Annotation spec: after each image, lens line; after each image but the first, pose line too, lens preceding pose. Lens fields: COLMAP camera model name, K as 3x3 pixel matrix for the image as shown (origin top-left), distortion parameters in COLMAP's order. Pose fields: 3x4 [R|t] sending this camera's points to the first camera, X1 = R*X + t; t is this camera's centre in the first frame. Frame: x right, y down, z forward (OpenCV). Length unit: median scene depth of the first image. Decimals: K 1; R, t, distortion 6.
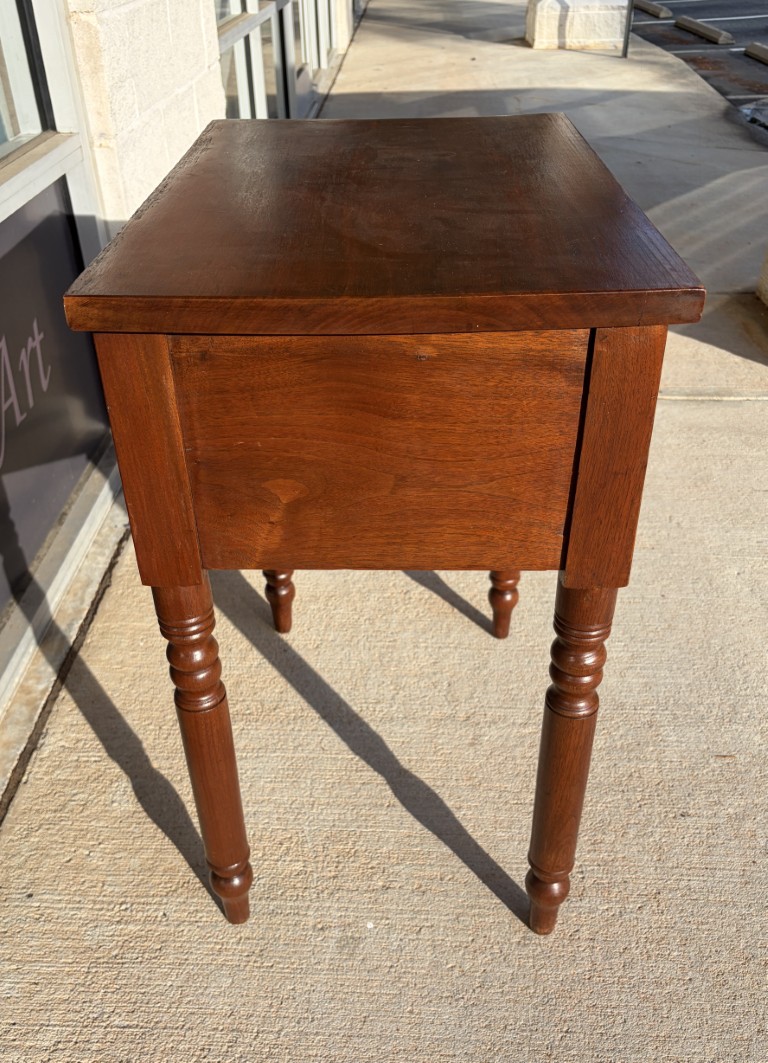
lens RADIAL K [[945.7, 0, 383.4], [0, 945.7, 592.0], [0, 0, 1]] dist [0.099038, -0.230886]
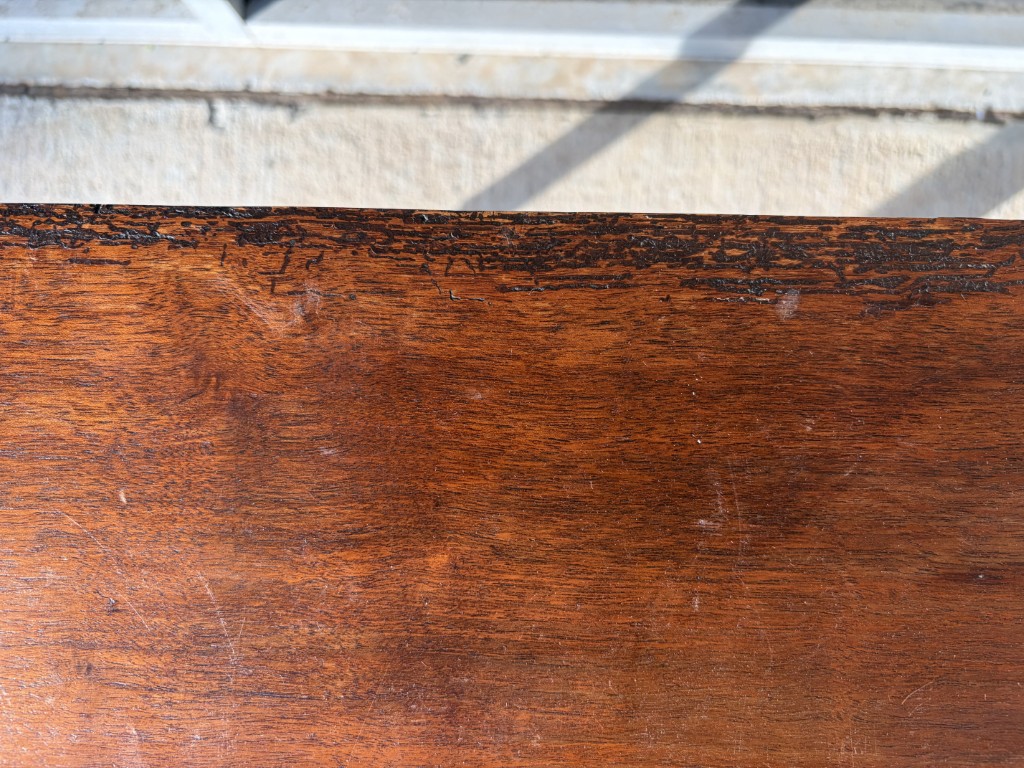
lens RADIAL K [[804.2, 0, 512.0], [0, 804.2, 384.0], [0, 0, 1]] dist [-0.015995, -0.006823]
pose [[-0.012564, 0.999907, -0.005248, -0.130938], [-0.565732, -0.002781, 0.824585, -0.490325], [0.824494, 0.013329, 0.565714, 0.697824]]
